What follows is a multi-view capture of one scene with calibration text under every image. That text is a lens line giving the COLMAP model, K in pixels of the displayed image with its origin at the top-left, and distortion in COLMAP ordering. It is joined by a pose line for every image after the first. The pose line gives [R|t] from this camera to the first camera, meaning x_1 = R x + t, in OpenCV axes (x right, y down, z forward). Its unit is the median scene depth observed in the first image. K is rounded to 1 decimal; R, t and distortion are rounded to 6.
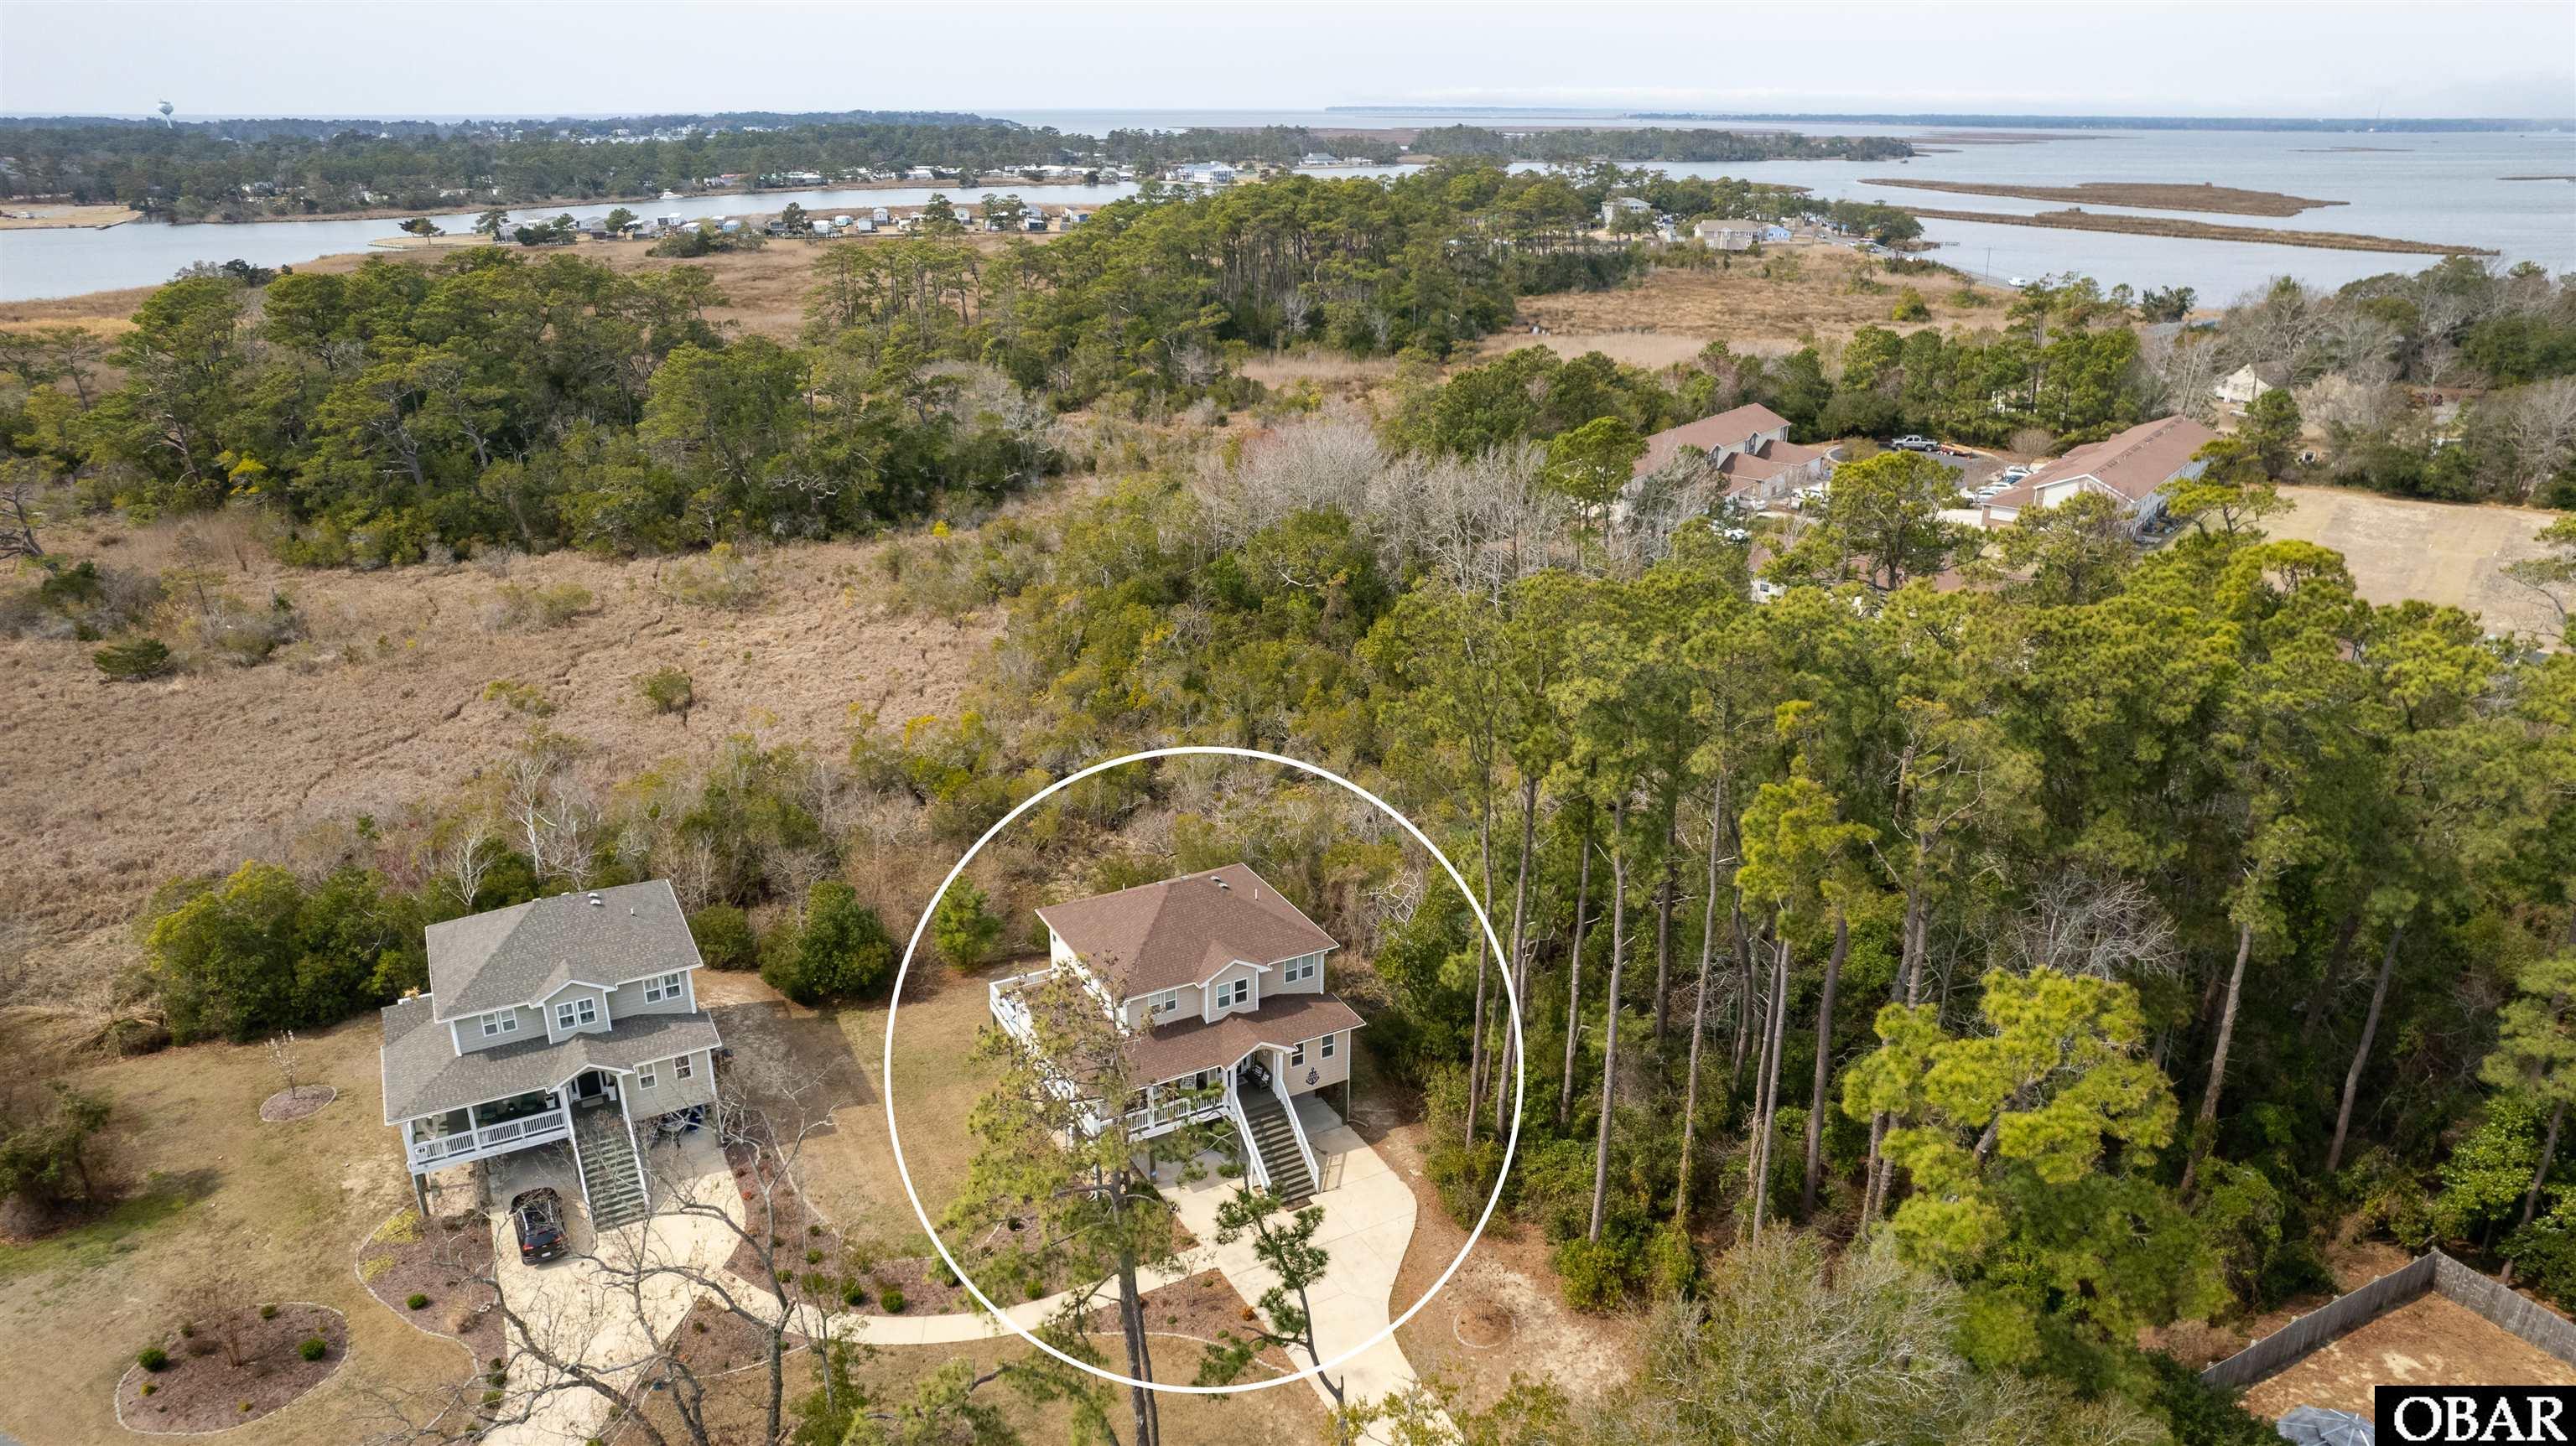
lens RADIAL K [[1621.5, 0, 1285.8], [0, 1621.5, 735.3], [0, 0, 1]] dist [-0.099810, 0.077265]
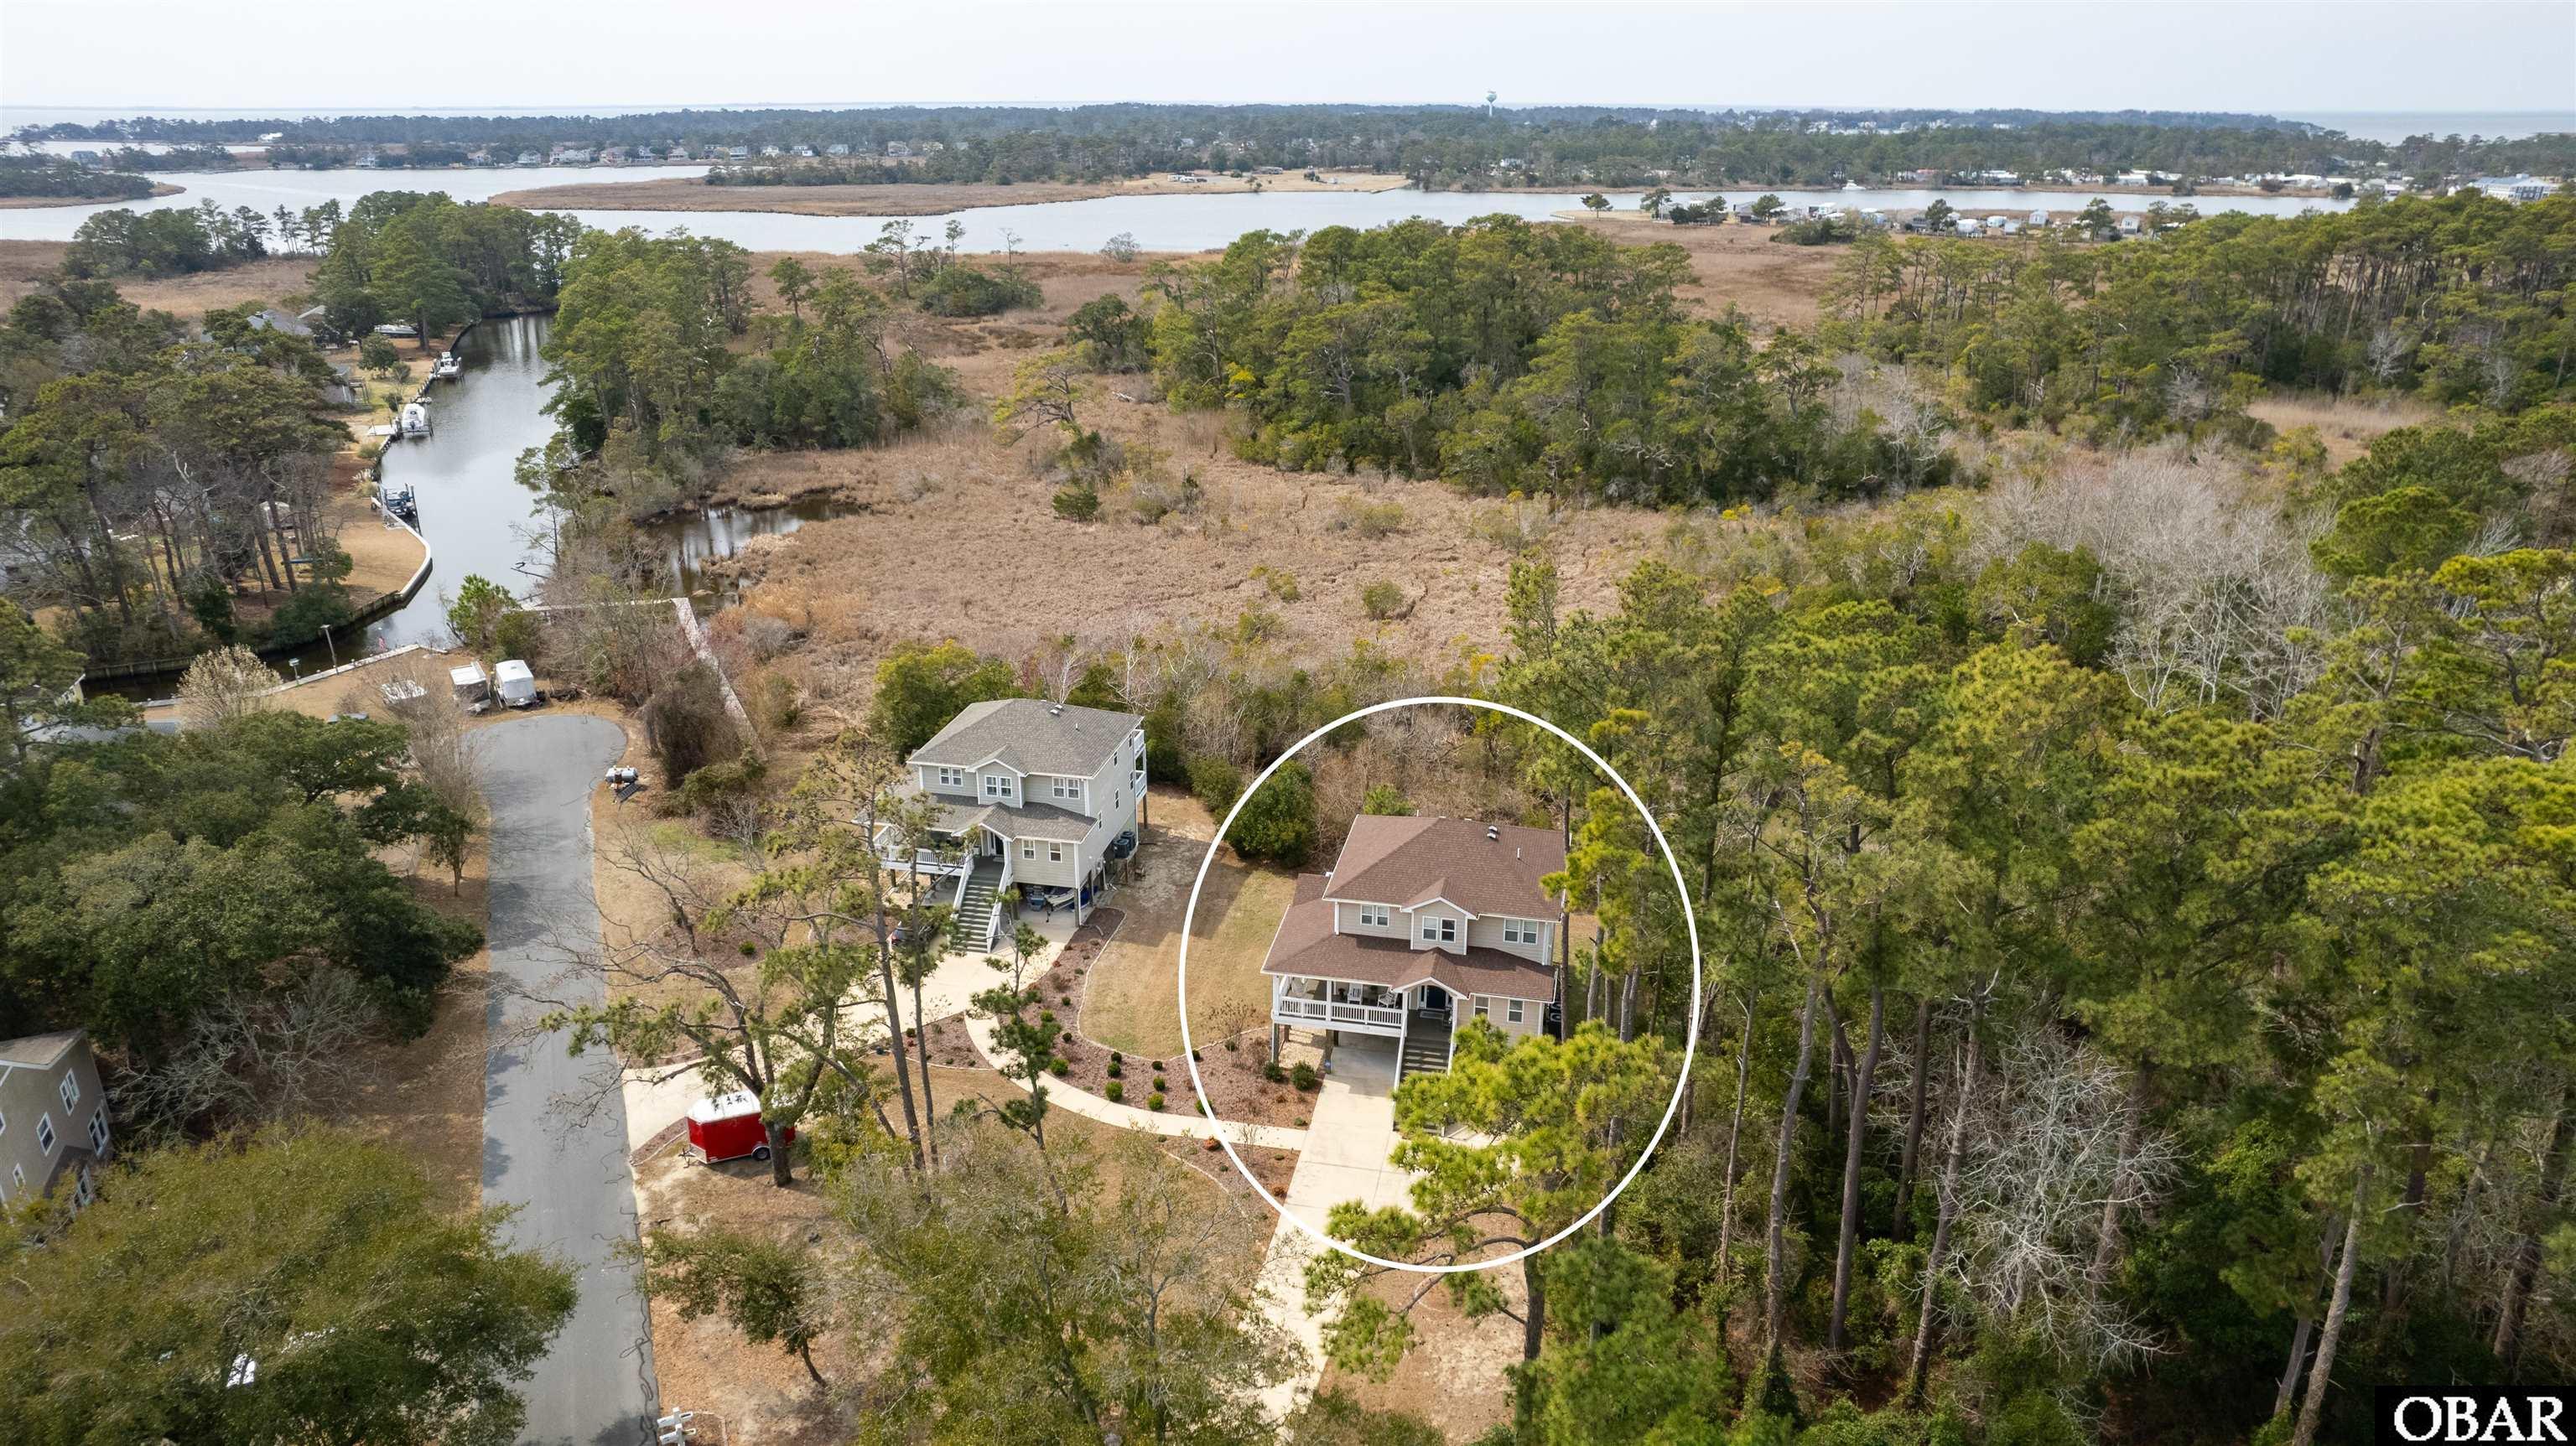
lens RADIAL K [[1621.5, 0, 1285.8], [0, 1621.5, 735.3], [0, 0, 1]] dist [-0.099810, 0.077265]
pose [[0.759230, 0.232306, -0.607951, 0.202409], [-0.230464, 0.969563, 0.082670, -0.010401], [0.608651, 0.077345, 0.789659, 0.042703]]
